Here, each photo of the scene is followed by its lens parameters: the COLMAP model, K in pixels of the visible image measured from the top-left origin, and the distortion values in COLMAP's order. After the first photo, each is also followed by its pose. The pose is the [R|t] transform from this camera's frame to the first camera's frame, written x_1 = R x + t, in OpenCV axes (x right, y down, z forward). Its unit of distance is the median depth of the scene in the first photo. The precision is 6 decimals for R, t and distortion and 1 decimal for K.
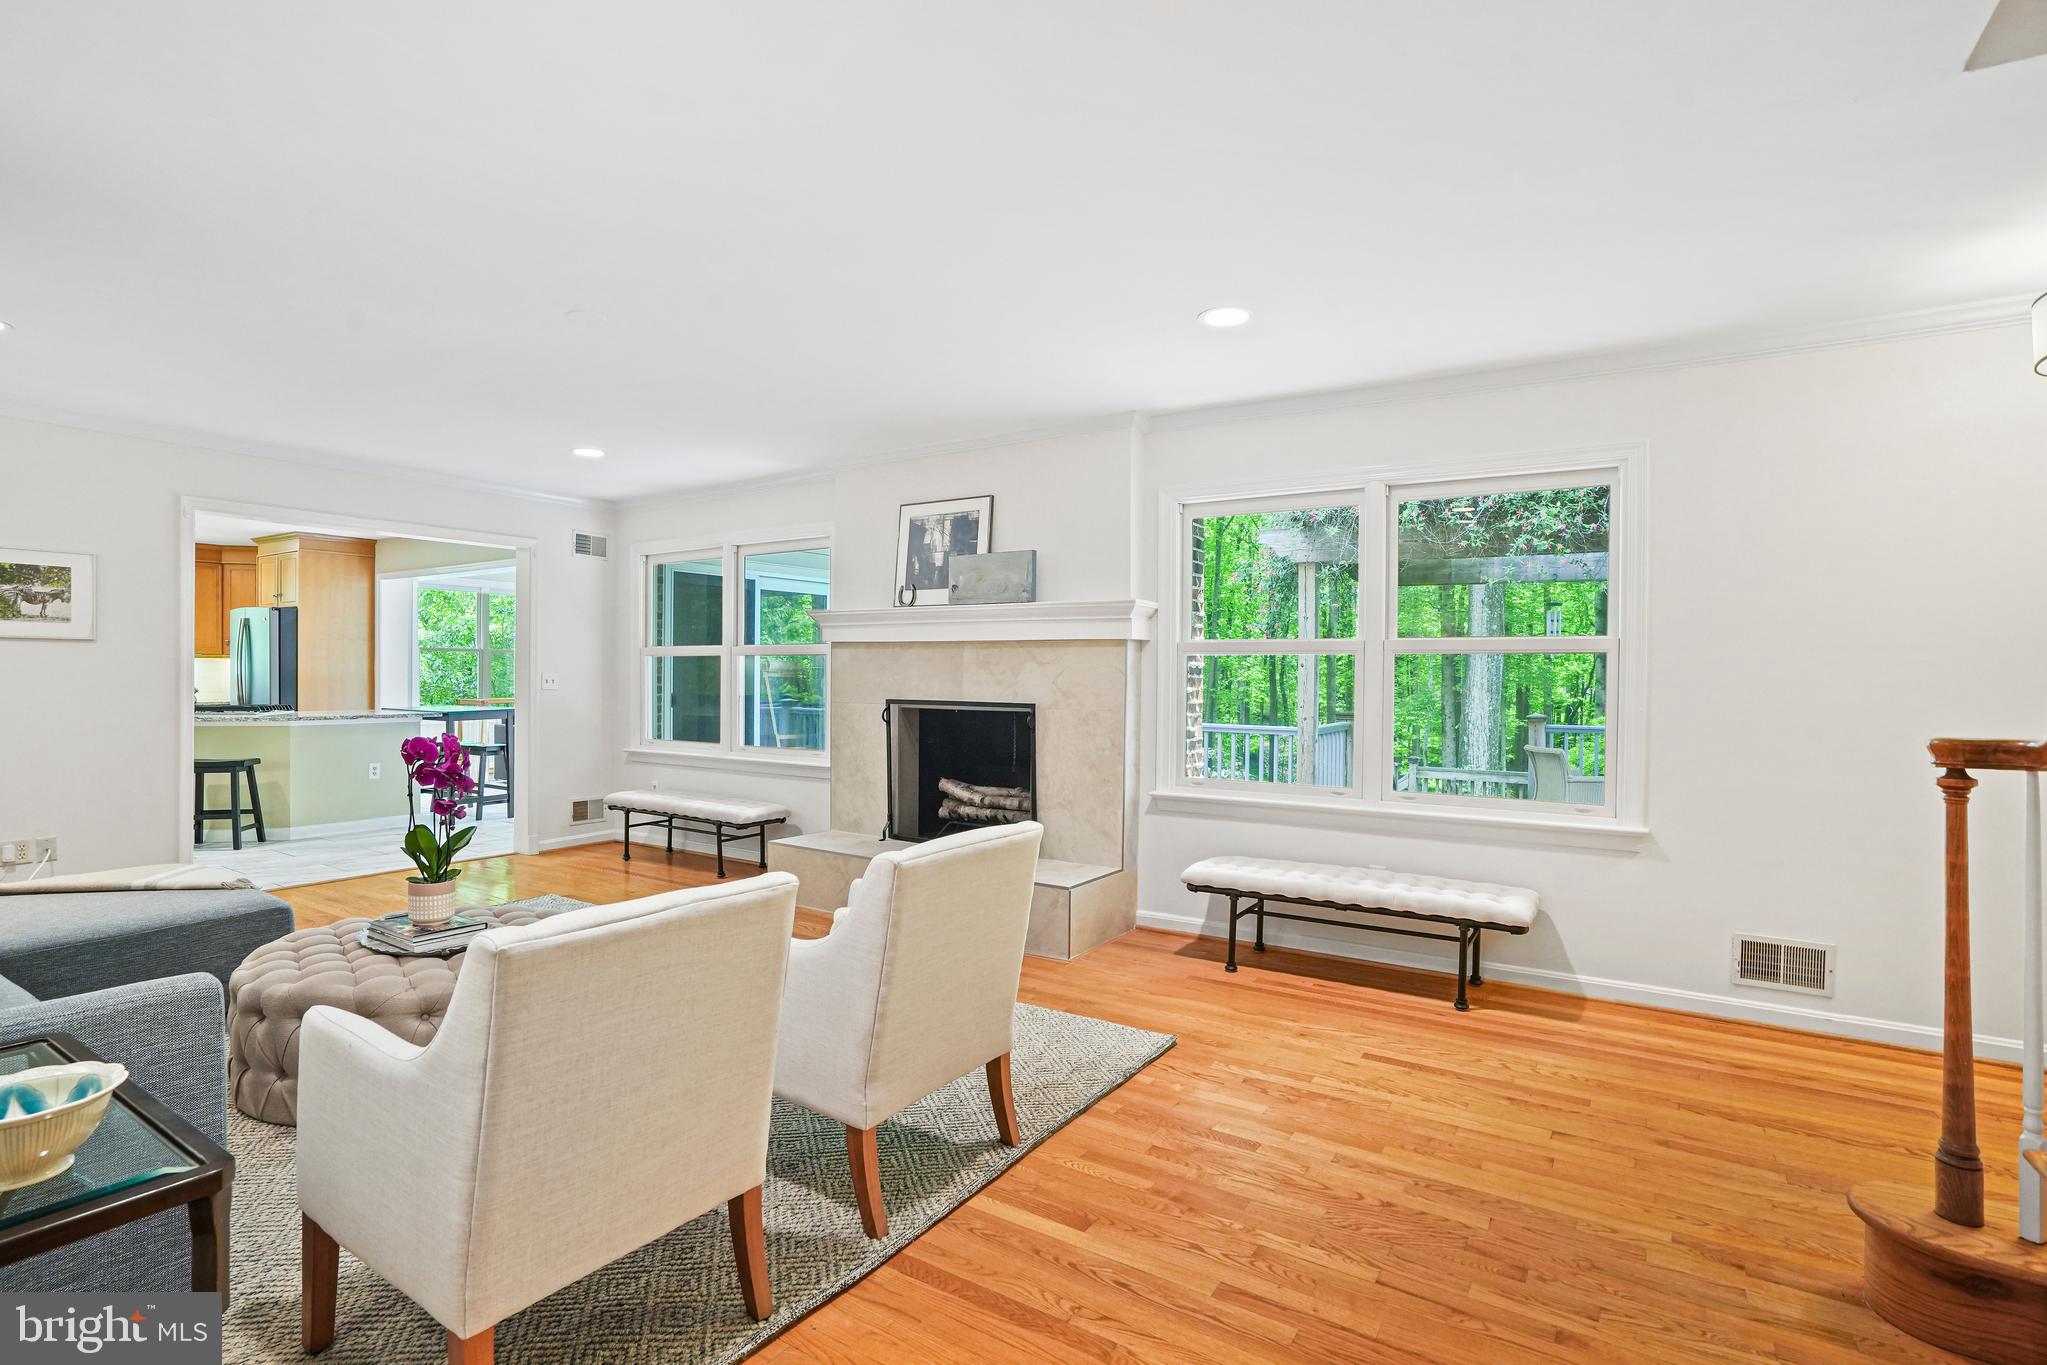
lens RADIAL K [[991.8, 0, 1011.6], [0, 991.8, 688.2], [0, 0, 1]] dist [-0.039992, 0.009006]
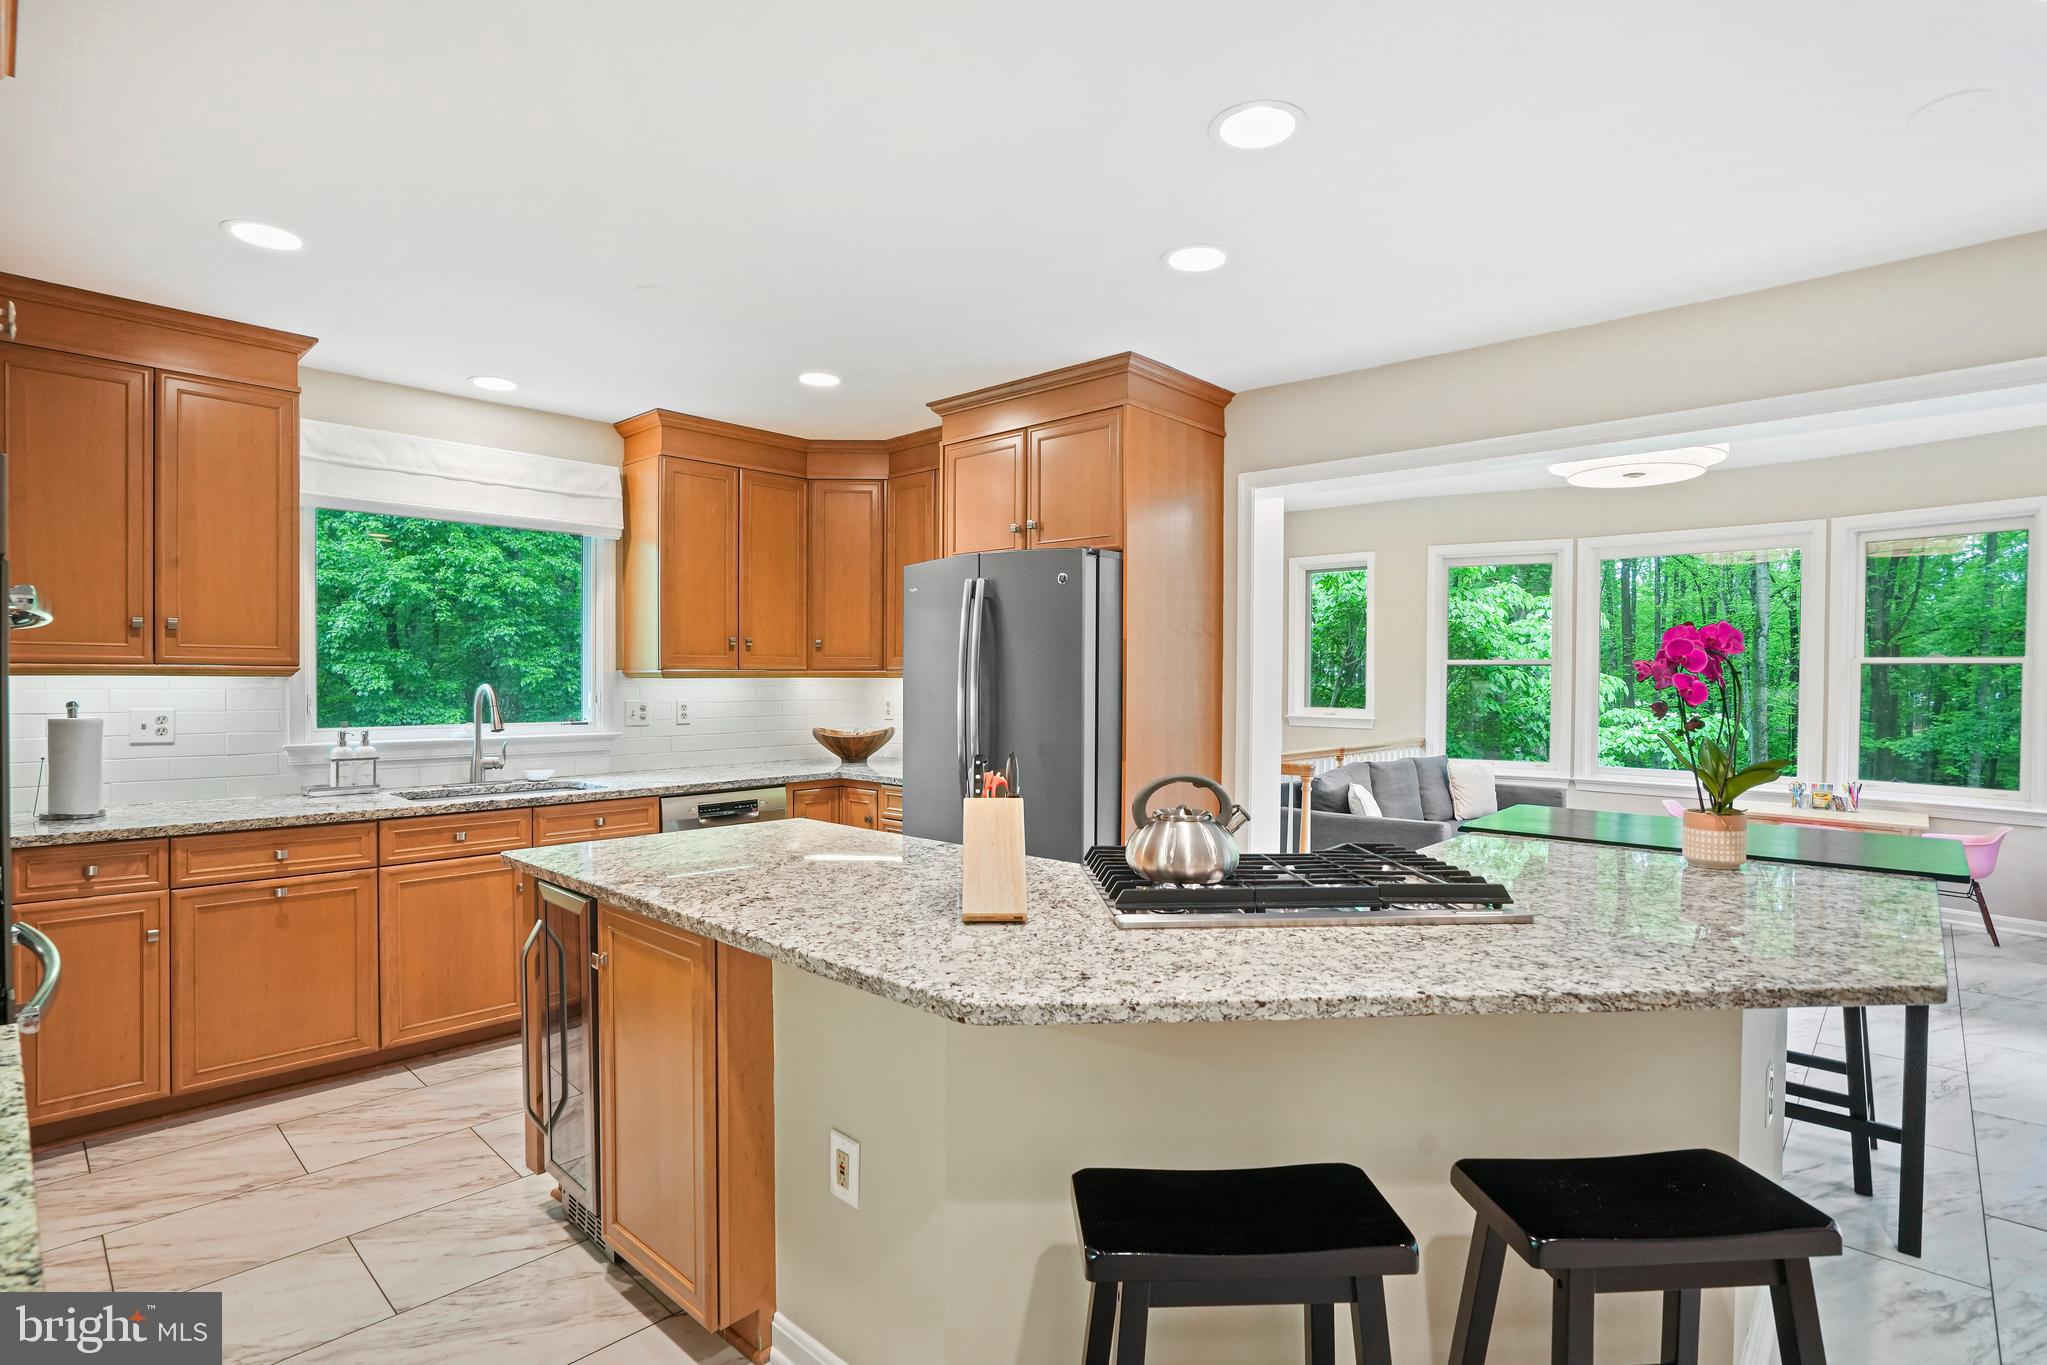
lens RADIAL K [[1003.6, 0, 1018.3], [0, 1003.6, 686.5], [0, 0, 1]] dist [-0.043245, 0.016504]
pose [[0.987022, -0.002232, -0.160571, -0.913457], [0.001017, 0.999970, -0.007650, -0.031939], [0.160583, 0.007387, 0.986995, 0.767349]]
